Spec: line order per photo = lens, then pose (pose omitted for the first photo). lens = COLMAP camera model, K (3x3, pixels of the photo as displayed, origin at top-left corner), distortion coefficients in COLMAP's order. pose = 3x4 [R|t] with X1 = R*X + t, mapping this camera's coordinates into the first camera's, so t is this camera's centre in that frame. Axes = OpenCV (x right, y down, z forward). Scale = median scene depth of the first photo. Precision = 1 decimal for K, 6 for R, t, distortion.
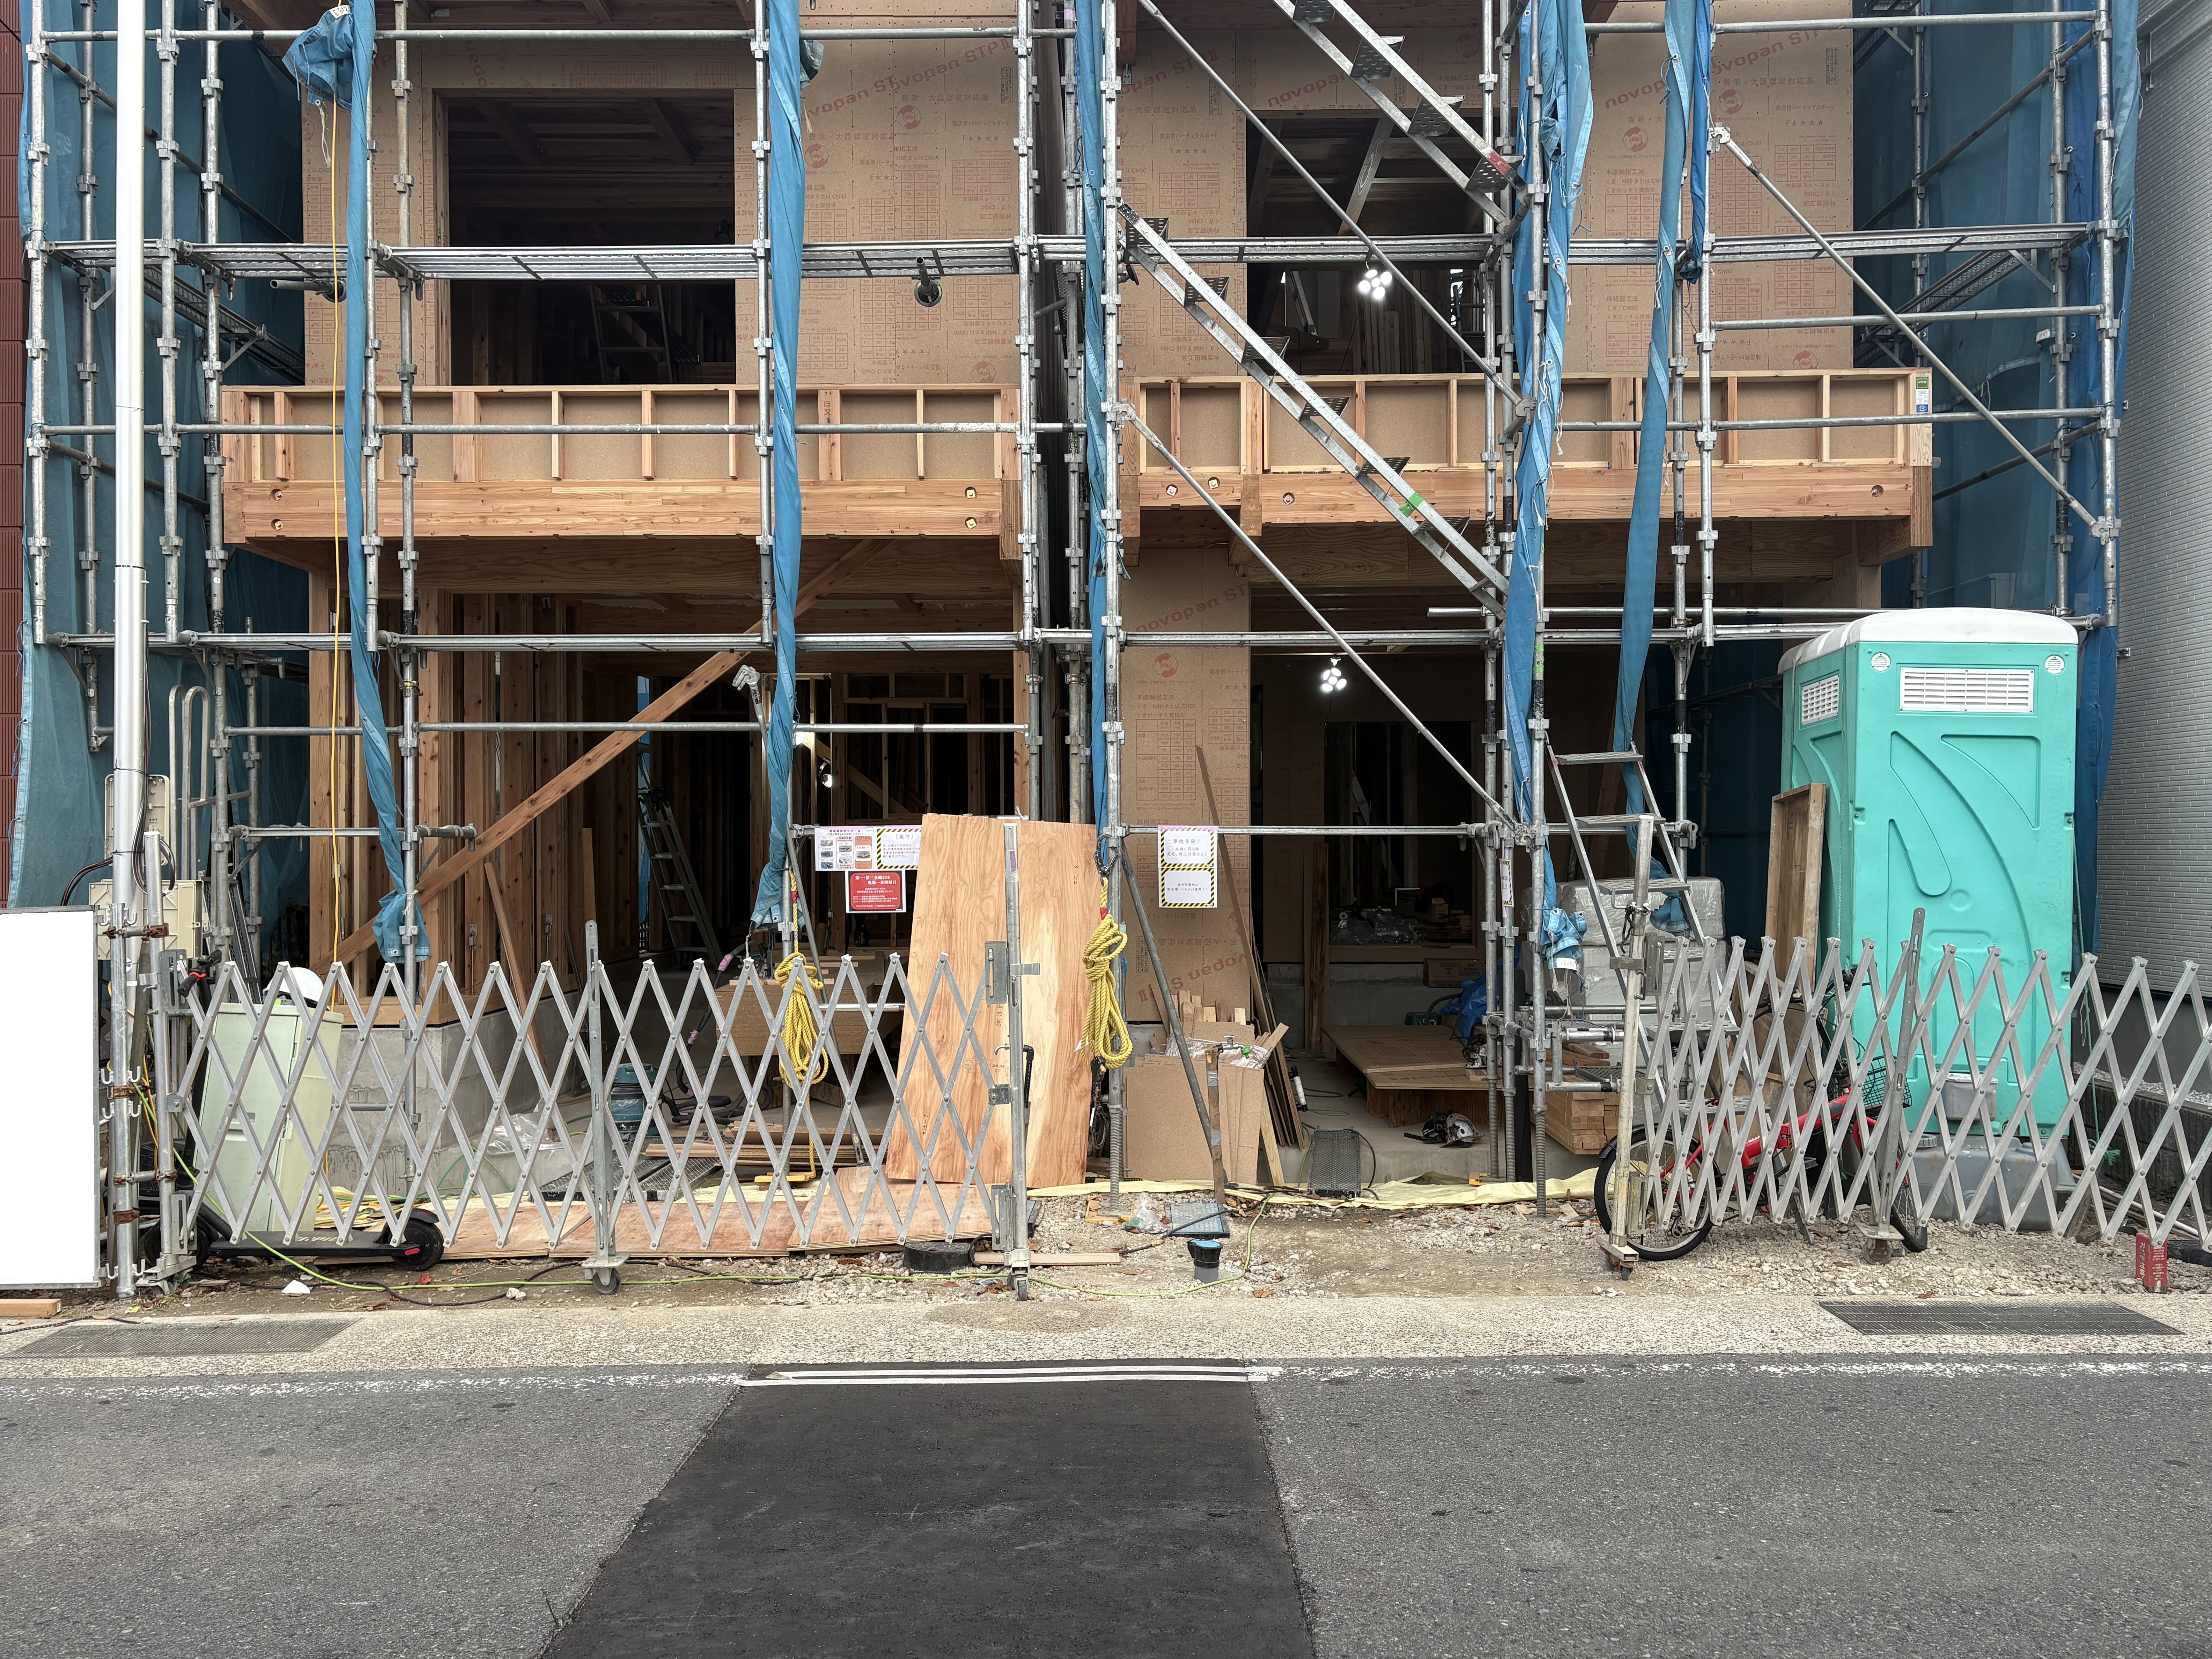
lens RADIAL K [[1771.5, 0, 1115.2], [0, 1771.5, 834.2], [0, 0, 1]] dist [0.047061, -0.035292]
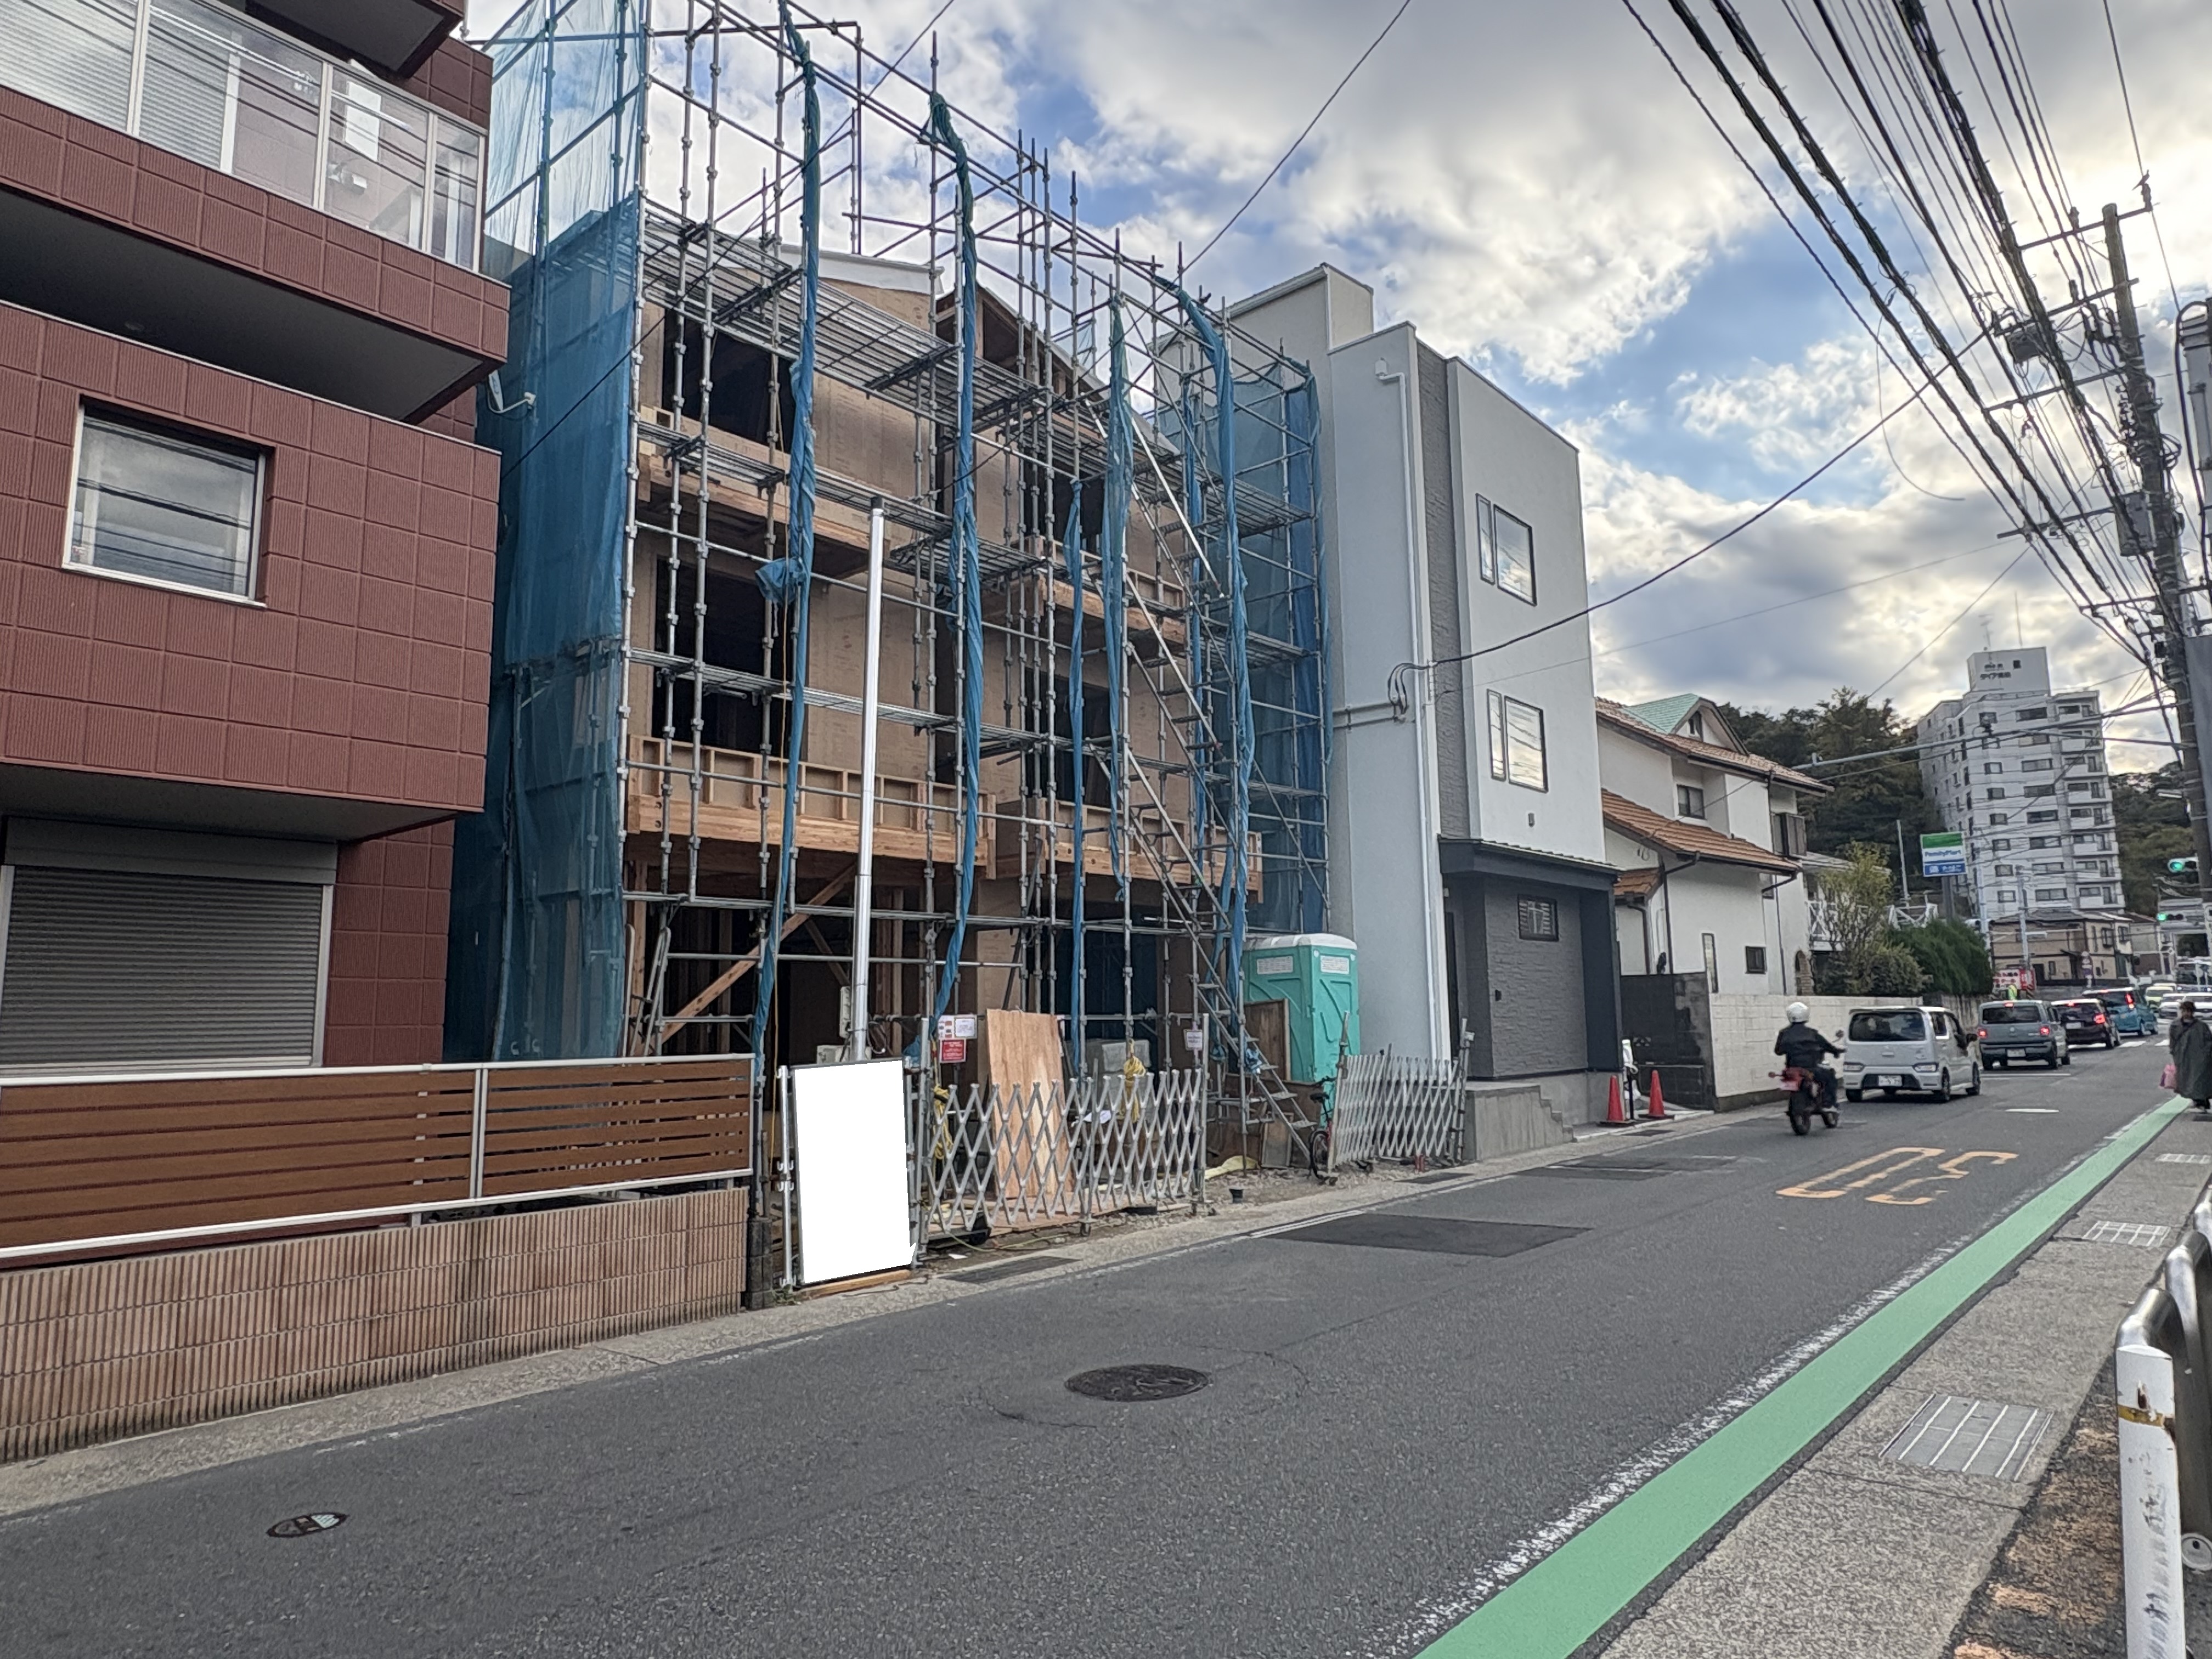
lens RADIAL K [[1377.1, 0, 1113.7], [0, 1377.1, 837.8], [0, 0, 1]] dist [-0.002298, 0.000471]
pose [[0.649650, 0.096861, 0.754038, -1.342008], [0.003866, 0.991416, -0.130684, 0.000222], [-0.760224, 0.087814, 0.643699, -0.112259]]
